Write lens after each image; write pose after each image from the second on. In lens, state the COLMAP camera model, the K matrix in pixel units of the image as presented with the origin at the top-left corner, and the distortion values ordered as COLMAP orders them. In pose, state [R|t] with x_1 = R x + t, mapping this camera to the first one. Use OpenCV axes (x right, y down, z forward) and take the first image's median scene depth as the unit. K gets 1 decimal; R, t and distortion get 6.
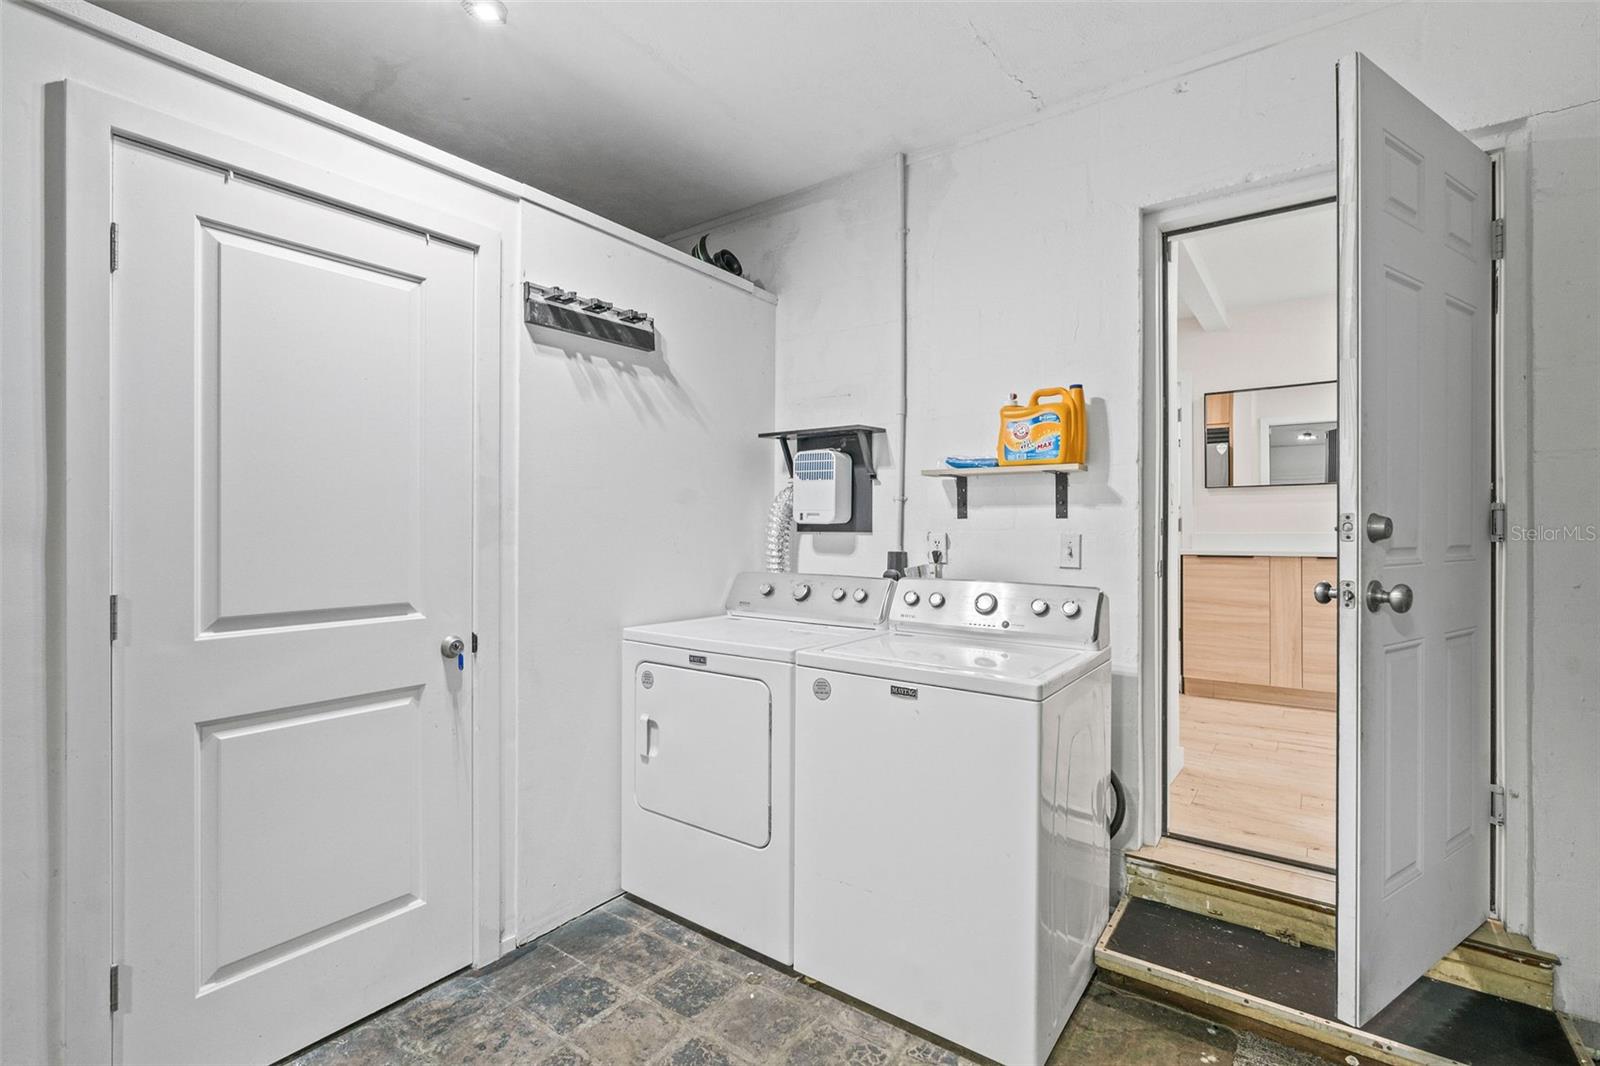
lens RADIAL K [[730.2, 0, 794.7], [0, 730.2, 525.5], [0, 0, 1]] dist [-0.005221, 0.000263]
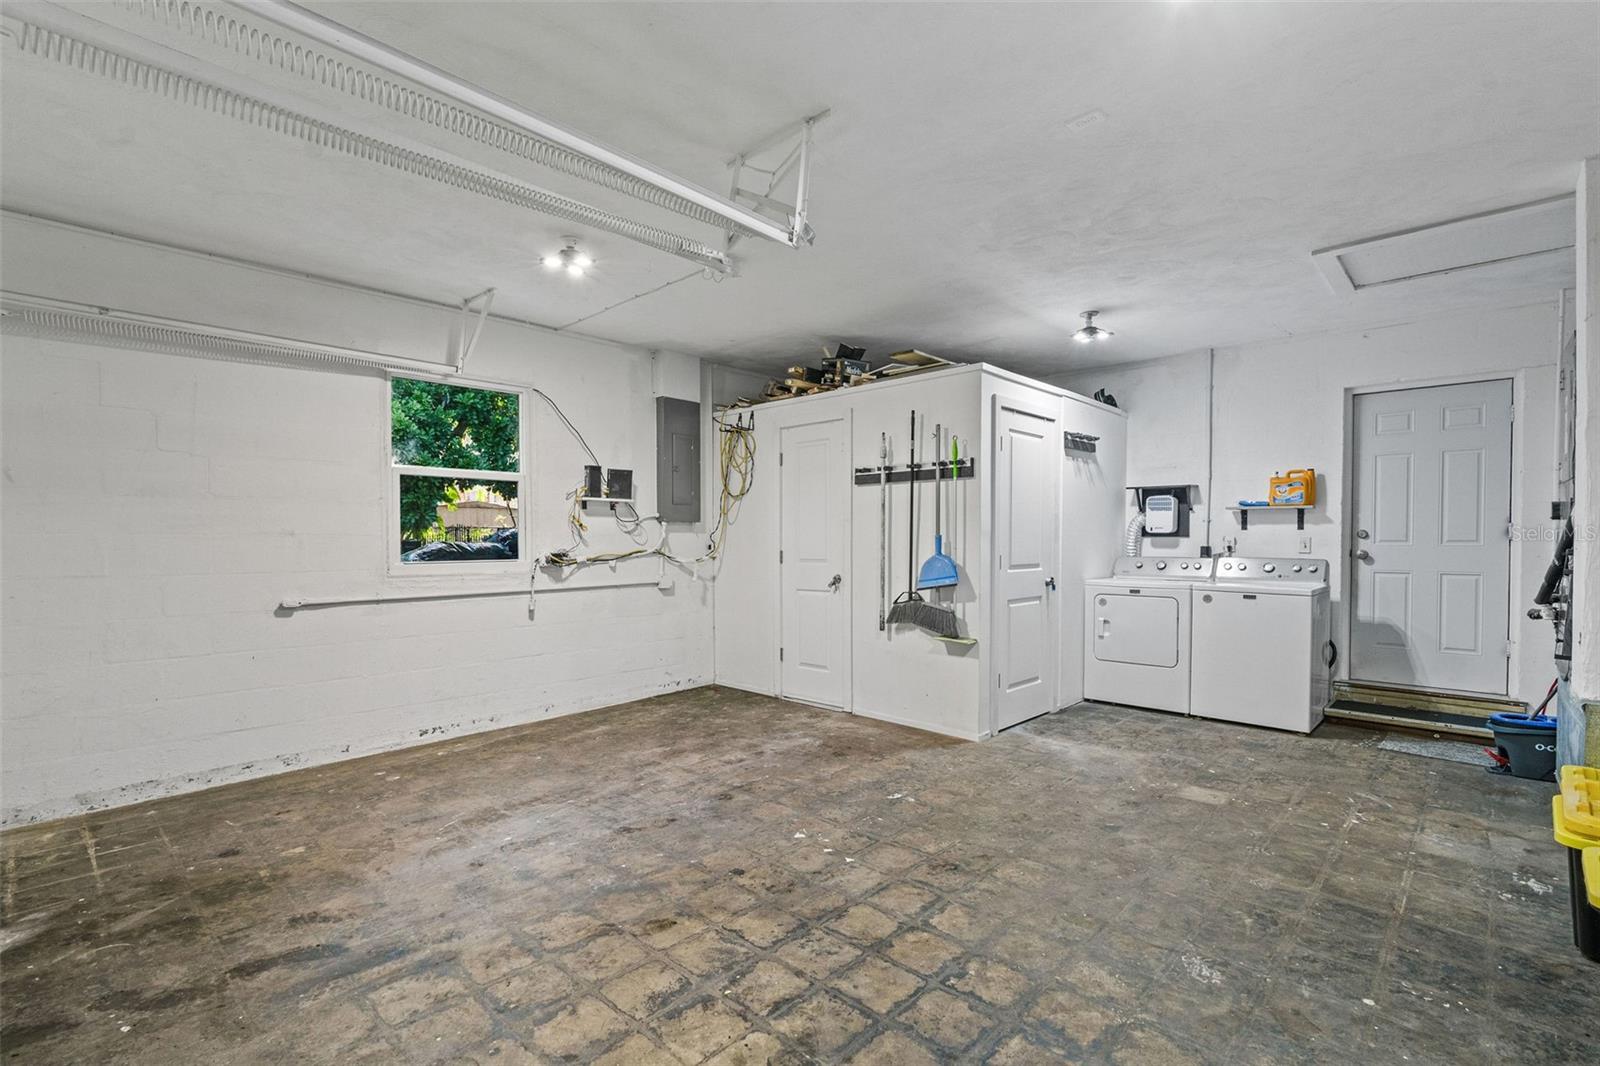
lens RADIAL K [[726.6, 0, 801.0], [0, 726.6, 550.9], [0, 0, 1]] dist [-0.000021, 0.000237]
pose [[0.992381, 0.001456, -0.123202, -0.827565], [0.001241, 0.999761, 0.021805, 0.003507], [0.123204, -0.021792, 0.992142, -1.300925]]
